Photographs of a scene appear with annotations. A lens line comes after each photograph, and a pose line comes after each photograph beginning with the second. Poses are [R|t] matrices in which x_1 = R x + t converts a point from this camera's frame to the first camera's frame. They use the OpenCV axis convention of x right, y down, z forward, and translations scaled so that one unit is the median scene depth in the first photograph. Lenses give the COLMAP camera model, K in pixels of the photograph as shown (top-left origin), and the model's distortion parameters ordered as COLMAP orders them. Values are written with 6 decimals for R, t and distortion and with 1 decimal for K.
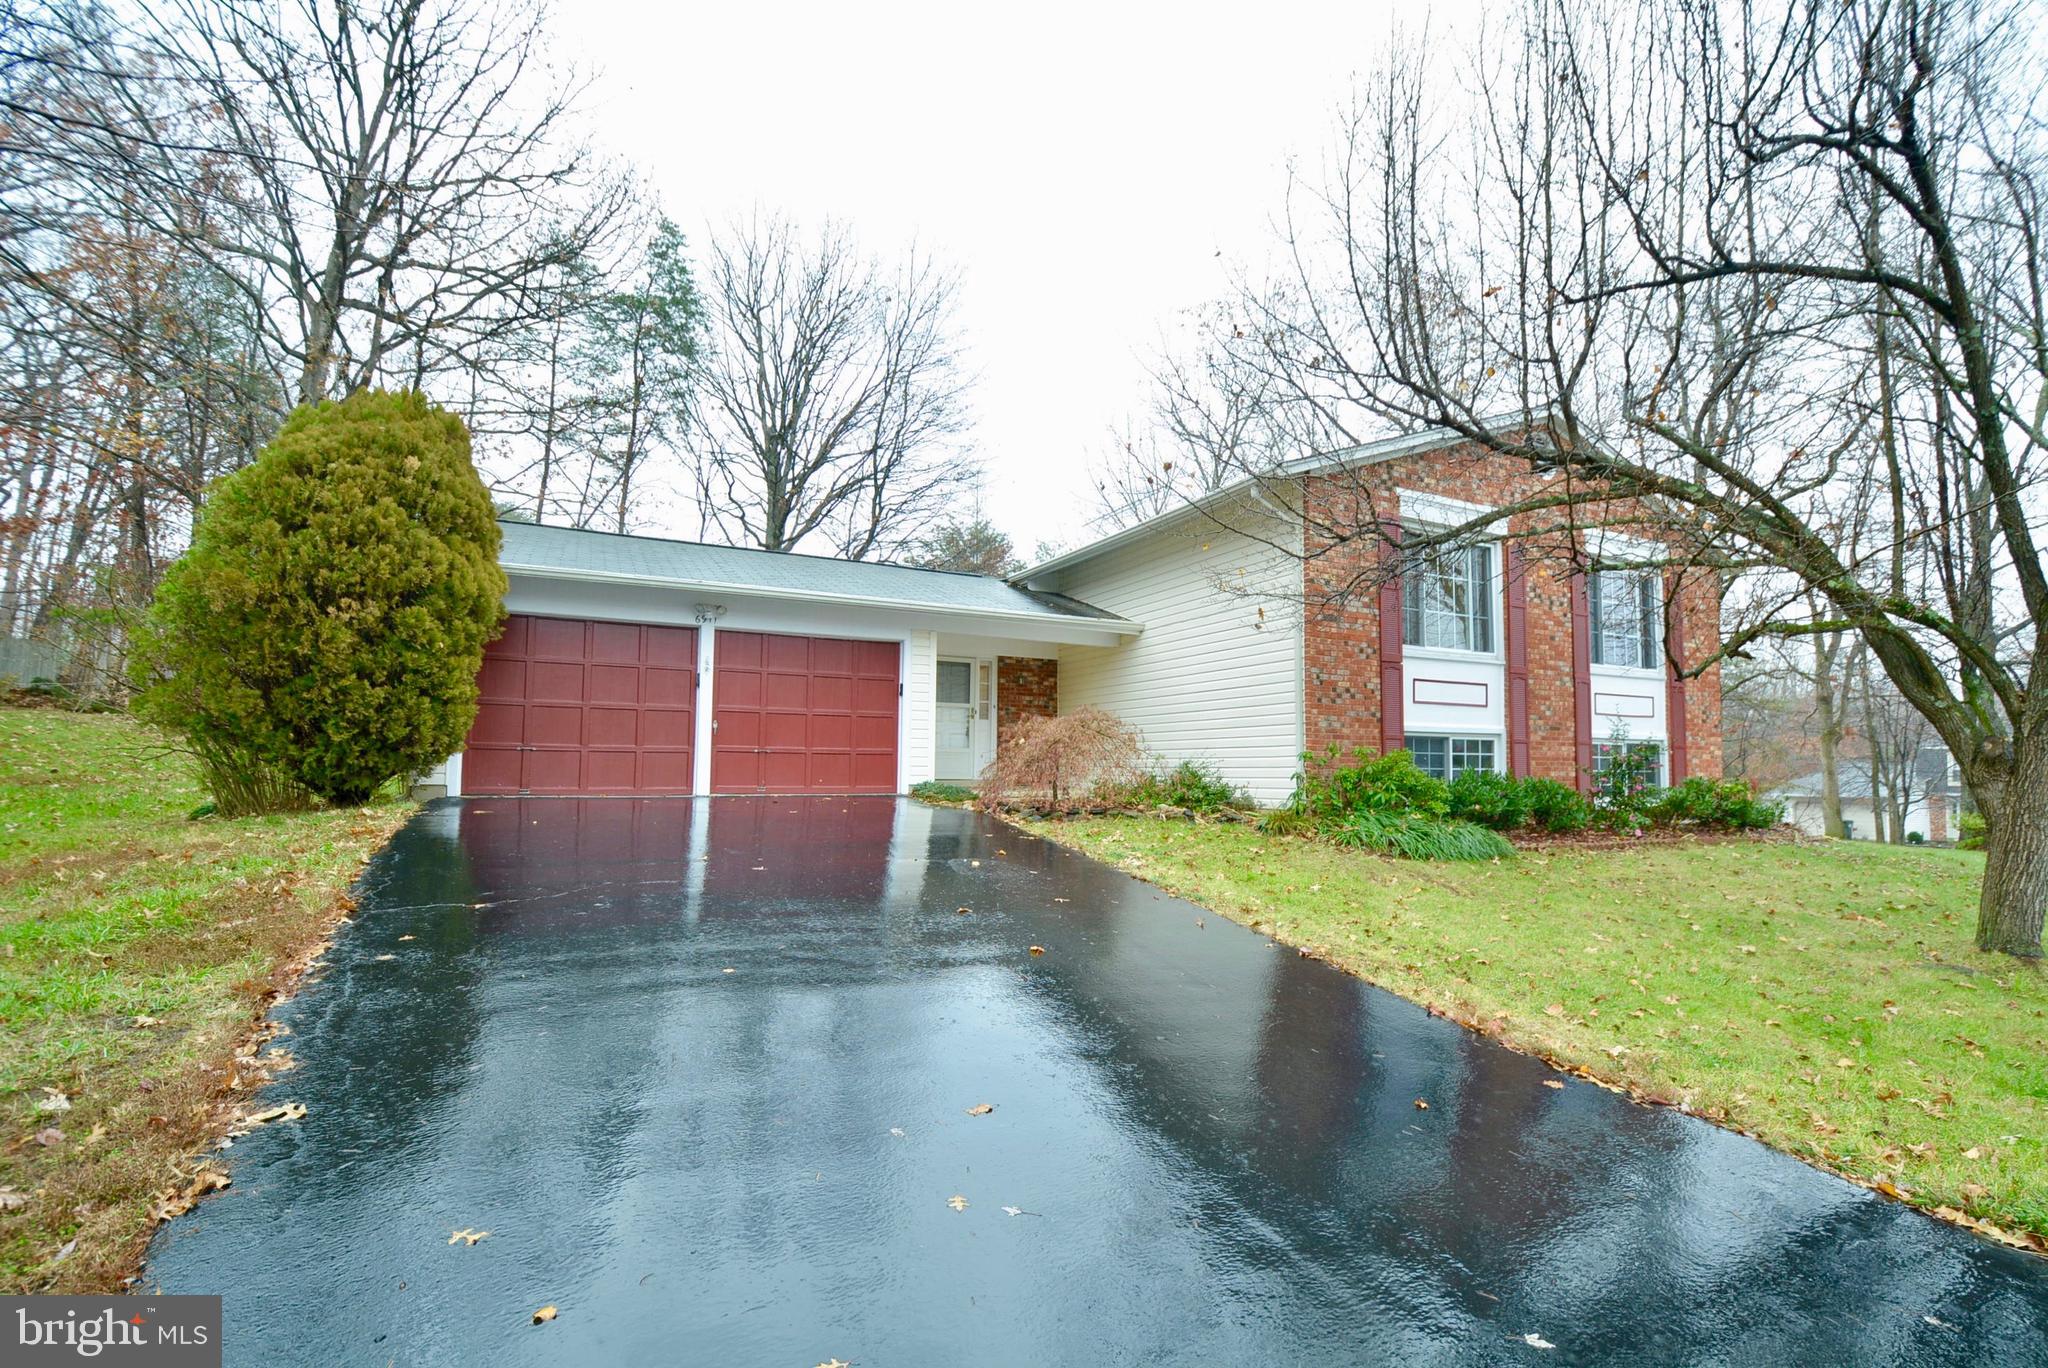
lens RADIAL K [[881.2, 0, 1026.4], [0, 881.2, 706.7], [0, 0, 1]] dist [-0.000384, -0.000153]
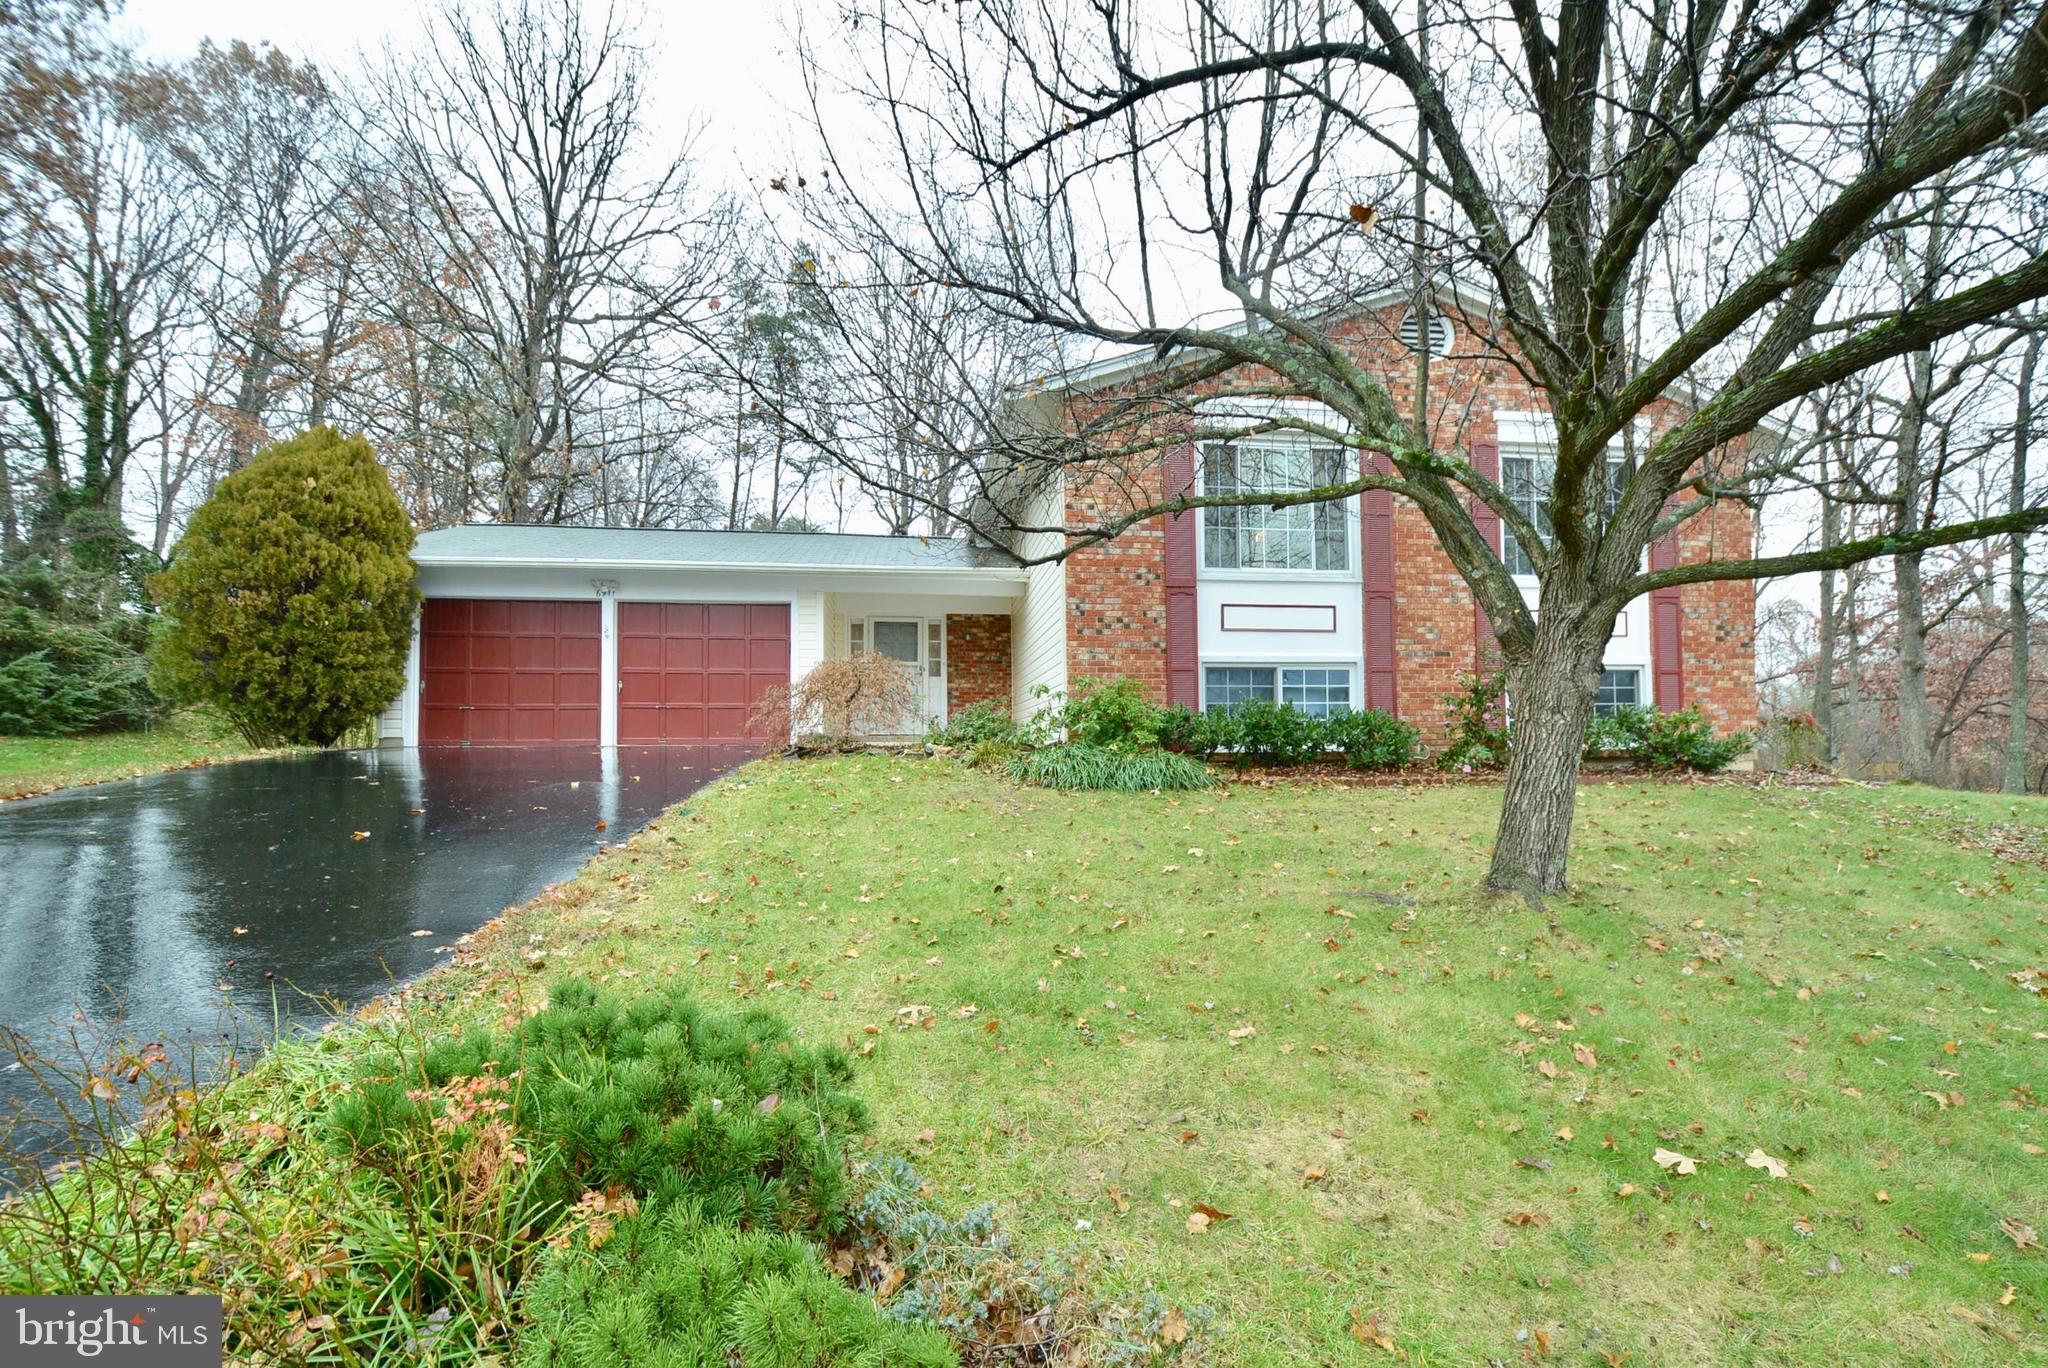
lens RADIAL K [[896.7, 0, 1063.5], [0, 896.7, 718.4], [0, 0, 1]] dist [0.015313, -0.023169]
pose [[0.950818, -0.026766, -0.308590, 0.567276], [0.036732, 0.998973, 0.026528, 0.055501], [0.307563, -0.036559, 0.950825, 0.062934]]
